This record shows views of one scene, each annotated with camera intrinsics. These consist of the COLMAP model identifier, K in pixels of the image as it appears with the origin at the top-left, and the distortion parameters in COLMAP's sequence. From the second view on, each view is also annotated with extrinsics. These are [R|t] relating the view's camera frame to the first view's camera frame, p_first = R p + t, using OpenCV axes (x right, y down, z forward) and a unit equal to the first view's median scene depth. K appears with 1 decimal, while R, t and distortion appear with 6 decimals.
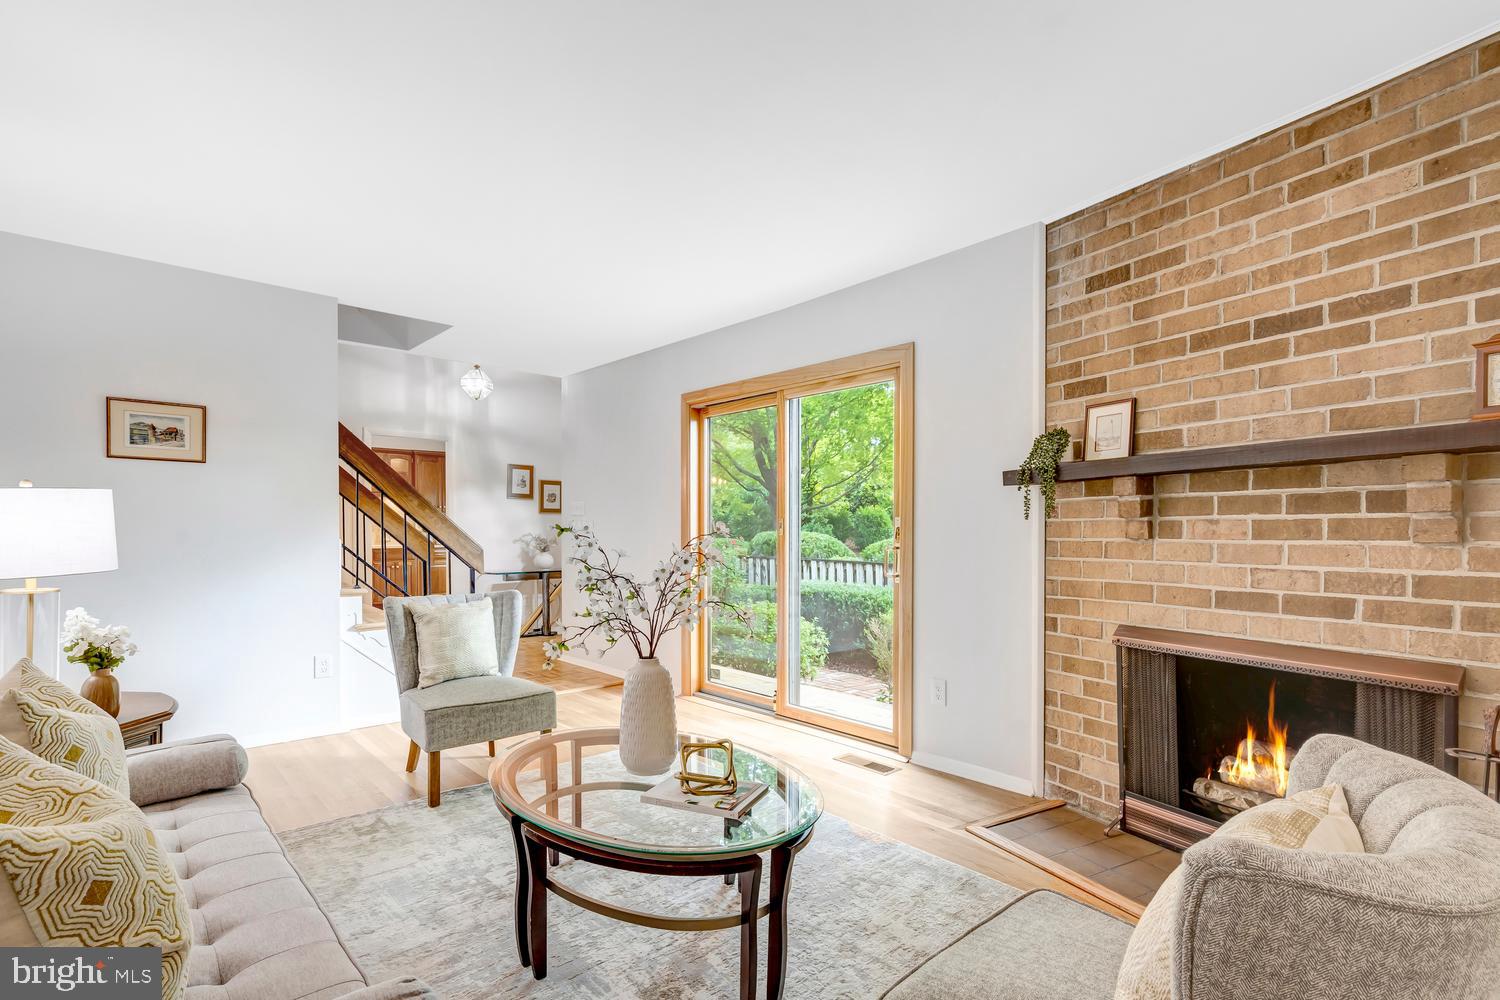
lens RADIAL K [[717.9, 0, 751.2], [0, 717.9, 537.3], [0, 0, 1]] dist [-0.003699, -0.000226]
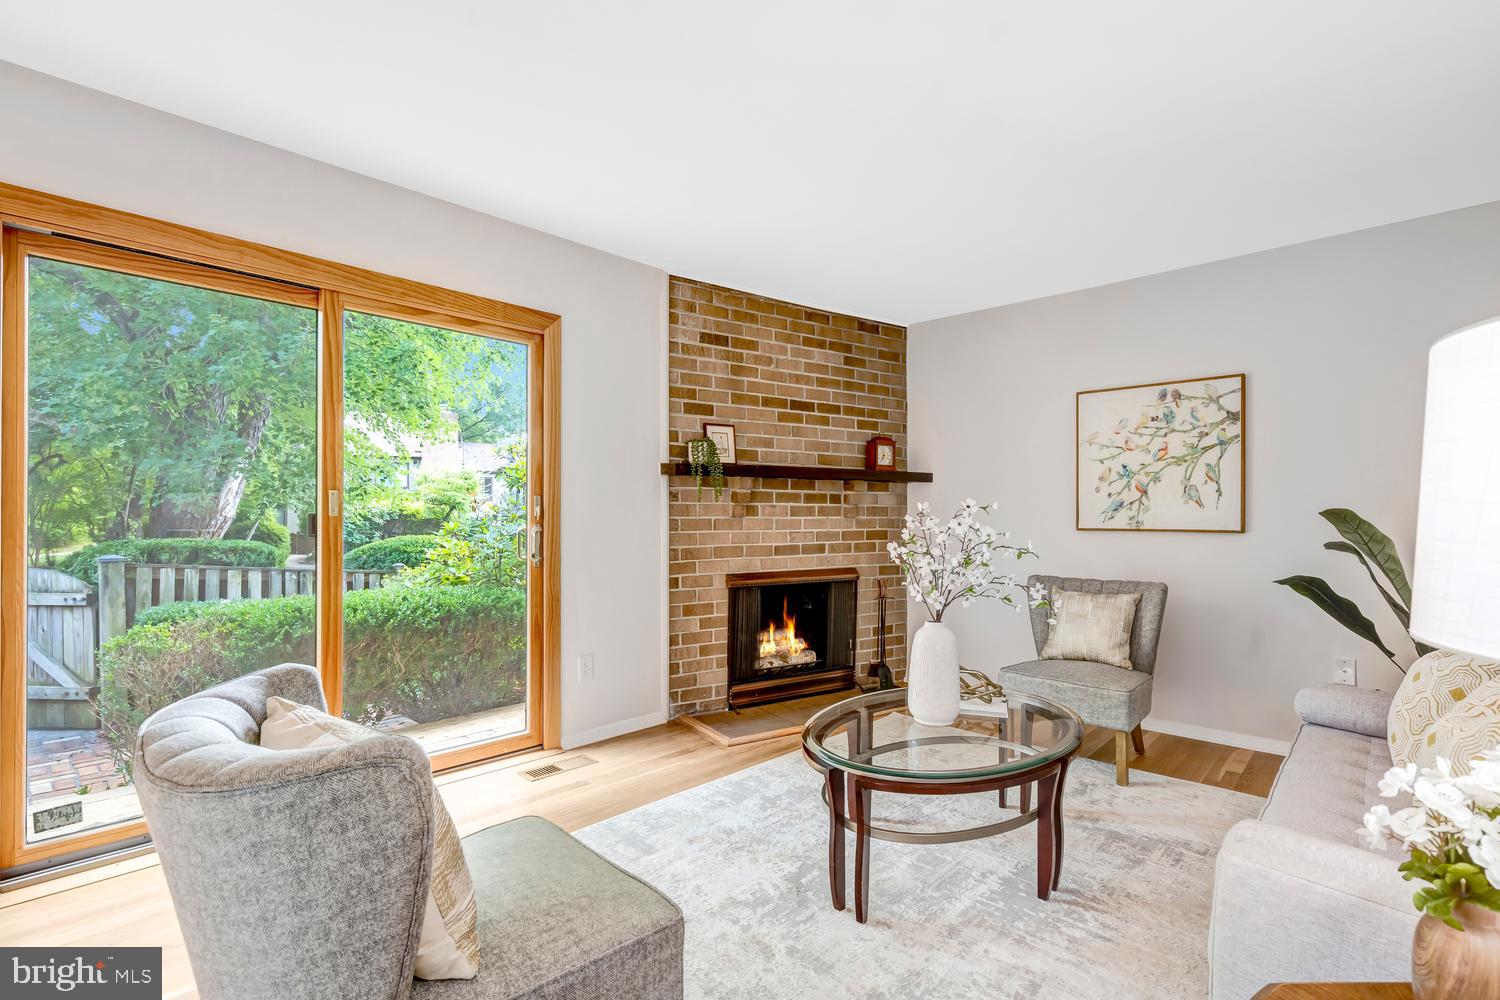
lens RADIAL K [[717.9, 0, 749.5], [0, 717.9, 503.8], [0, 0, 1]] dist [-0.003699, -0.000226]
pose [[-0.079448, 0.012978, 0.996755, -1.027489], [0.004972, 0.999908, -0.012623, -0.006277], [-0.996827, 0.003953, -0.079505, 1.115481]]
